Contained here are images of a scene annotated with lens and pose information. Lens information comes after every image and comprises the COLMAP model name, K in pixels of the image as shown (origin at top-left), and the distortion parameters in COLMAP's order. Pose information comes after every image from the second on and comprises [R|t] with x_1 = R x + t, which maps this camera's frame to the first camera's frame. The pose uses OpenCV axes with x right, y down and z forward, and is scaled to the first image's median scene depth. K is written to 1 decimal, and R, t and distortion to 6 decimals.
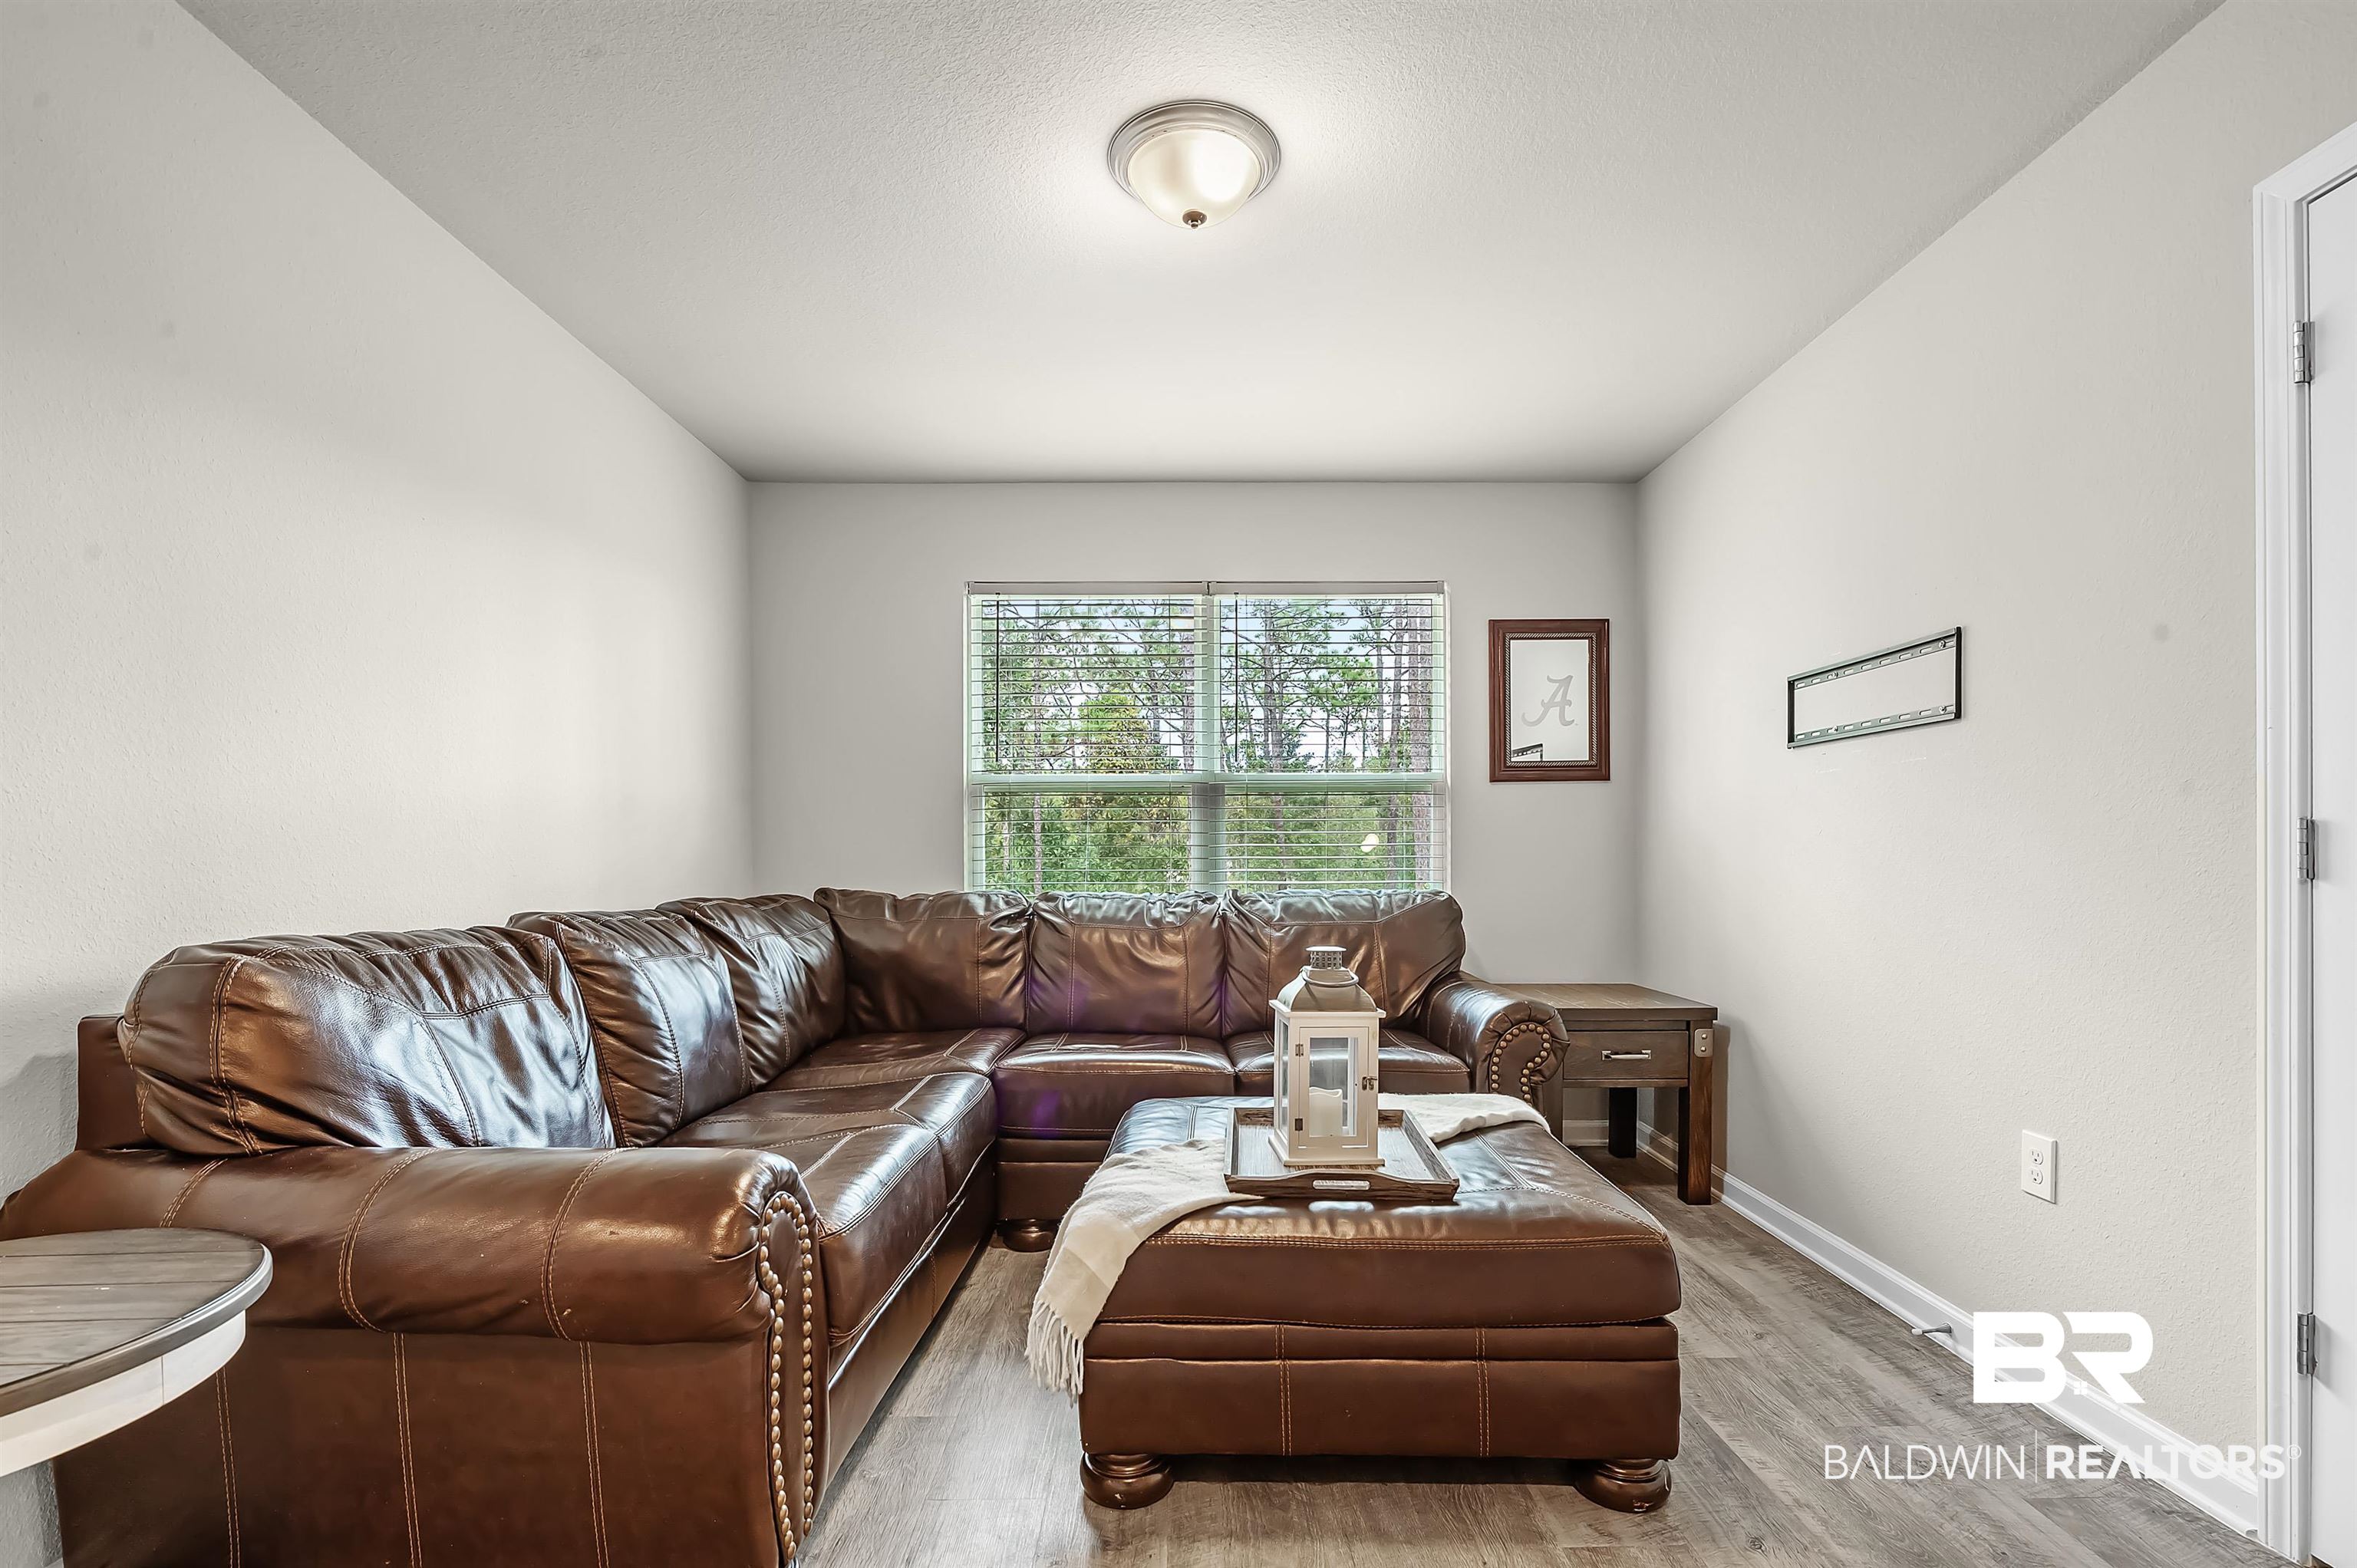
lens RADIAL K [[1063.4, 0, 1186.1], [0, 1063.4, 851.7], [0, 0, 1]] dist [0.003266, -0.006079]
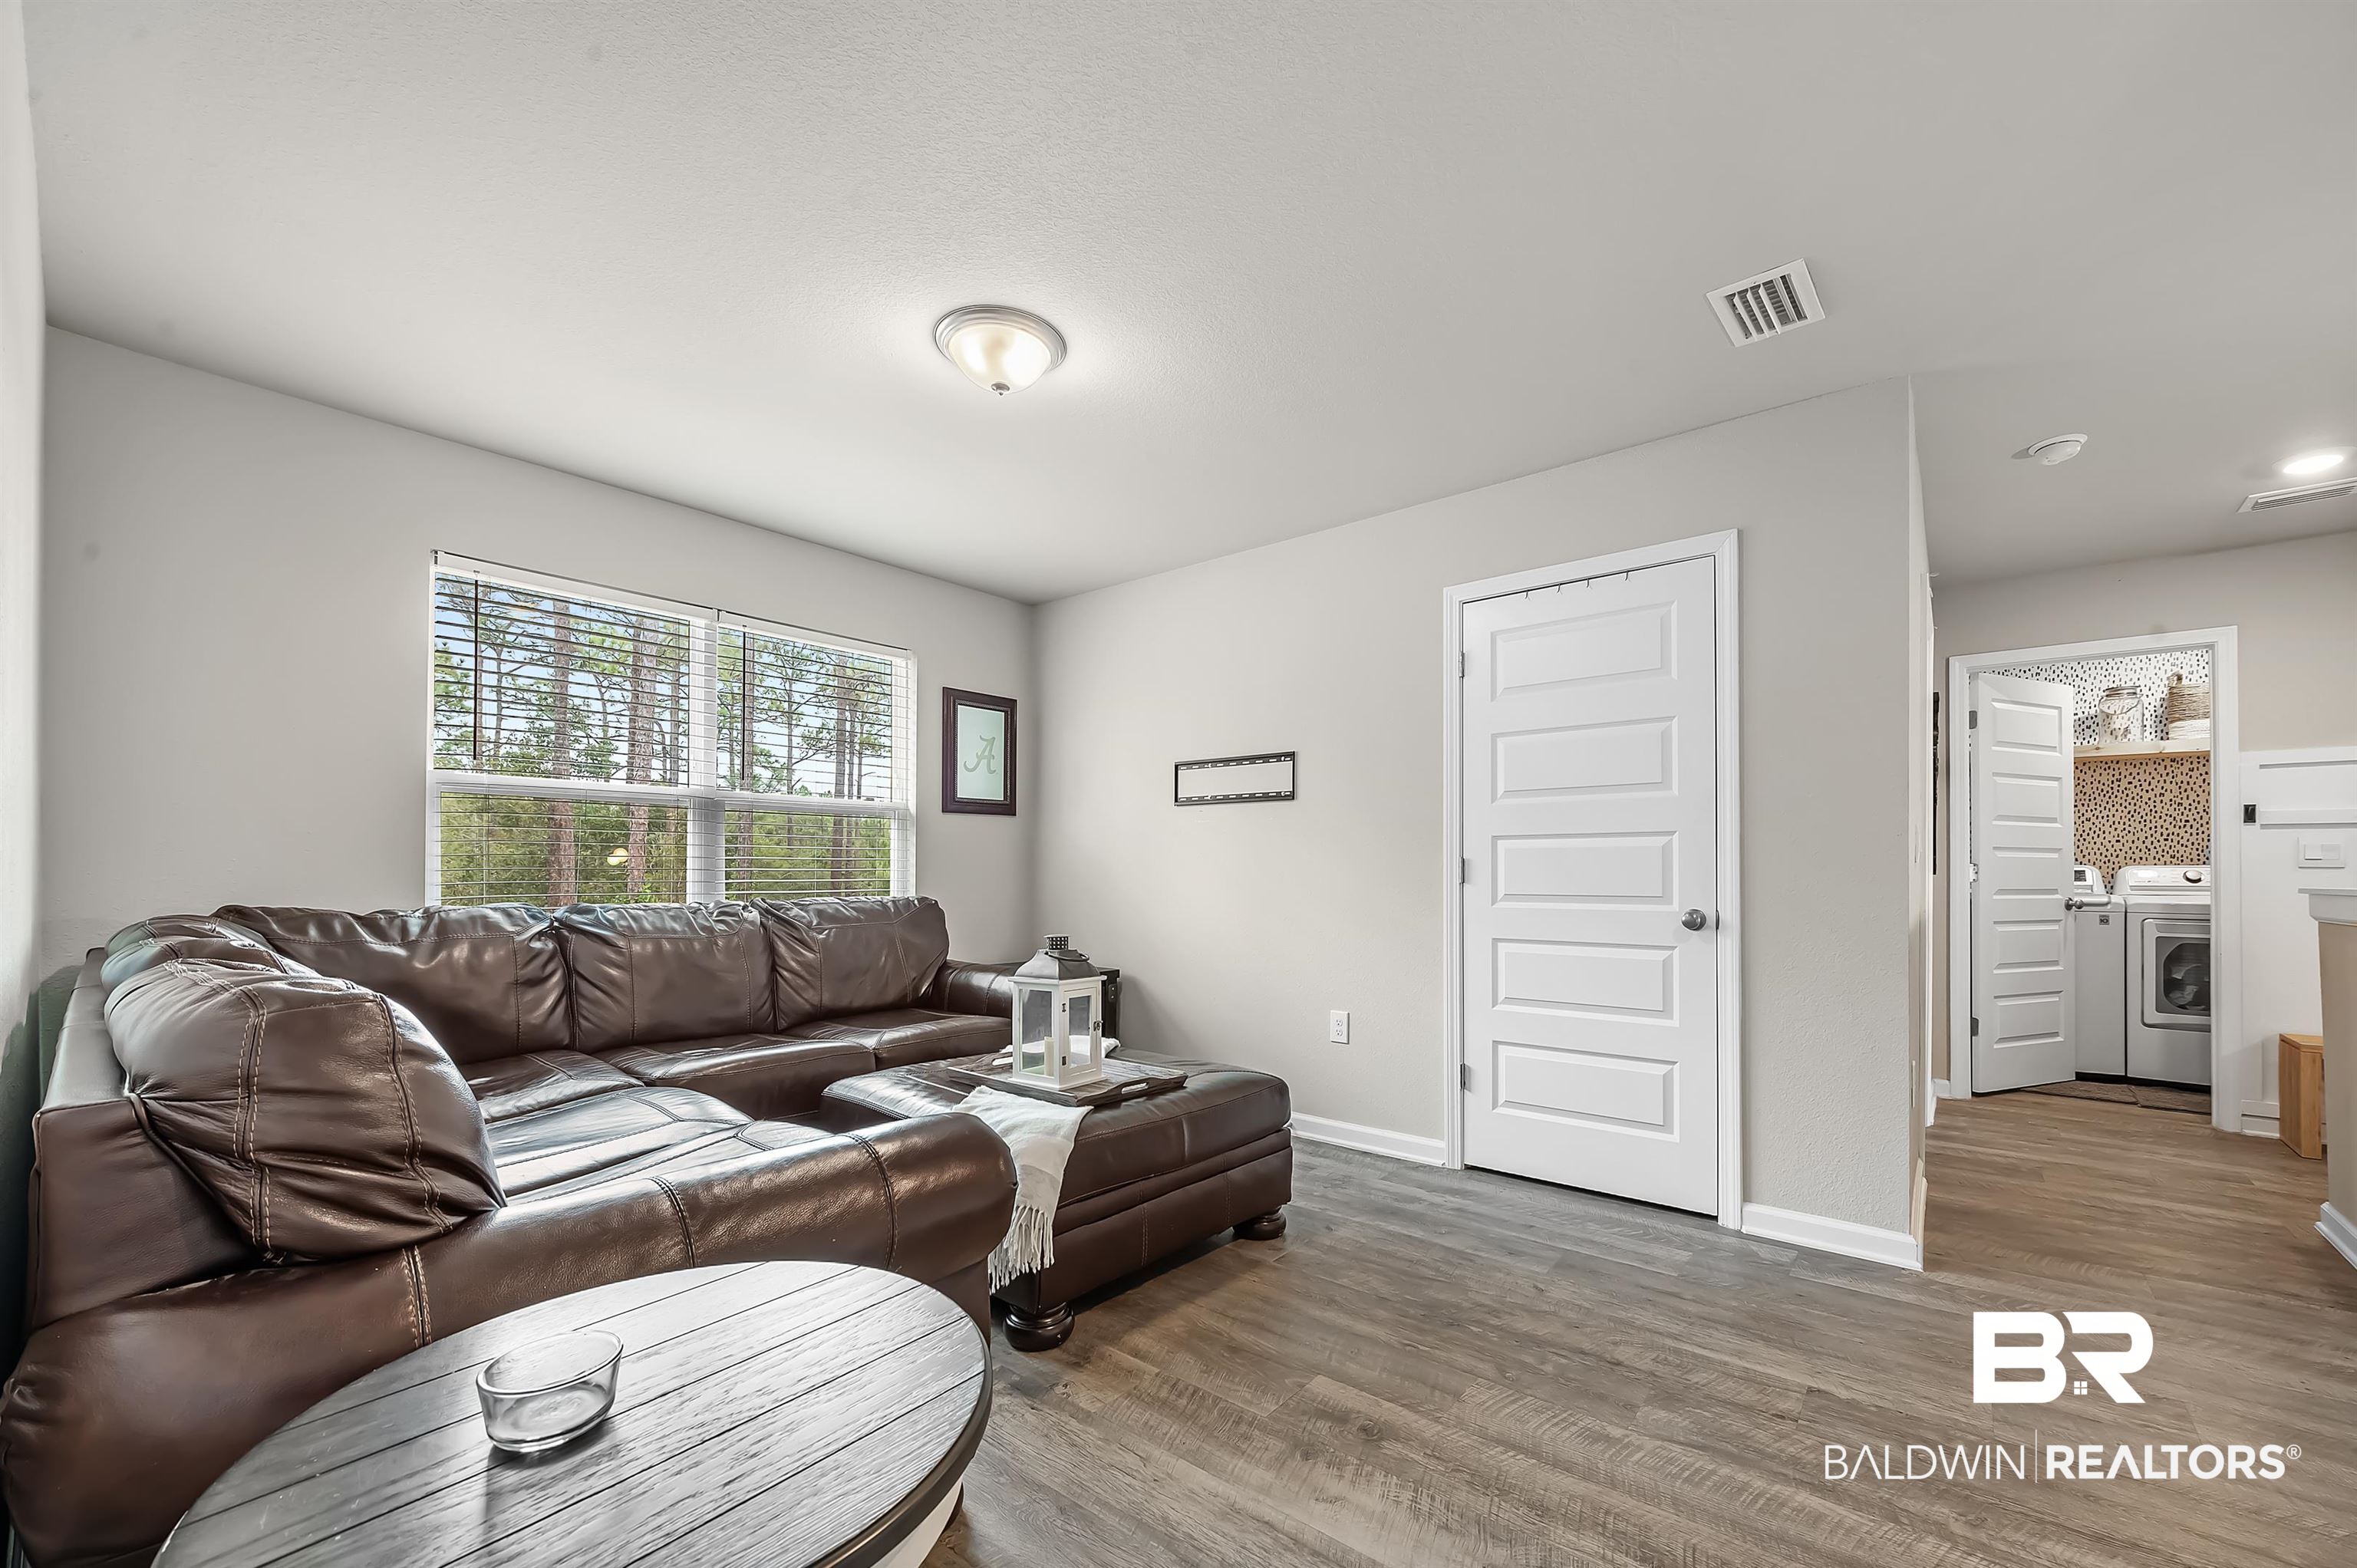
lens RADIAL K [[950.2, 0, 1175.6], [0, 950.2, 846.9], [0, 0, 1]] dist [-0.012818, -0.000058]
pose [[0.645097, 0.024967, 0.763692, -0.451526], [-0.010556, 0.999662, -0.023765, 0.000978], [-0.764027, 0.007269, 0.645143, 0.045275]]
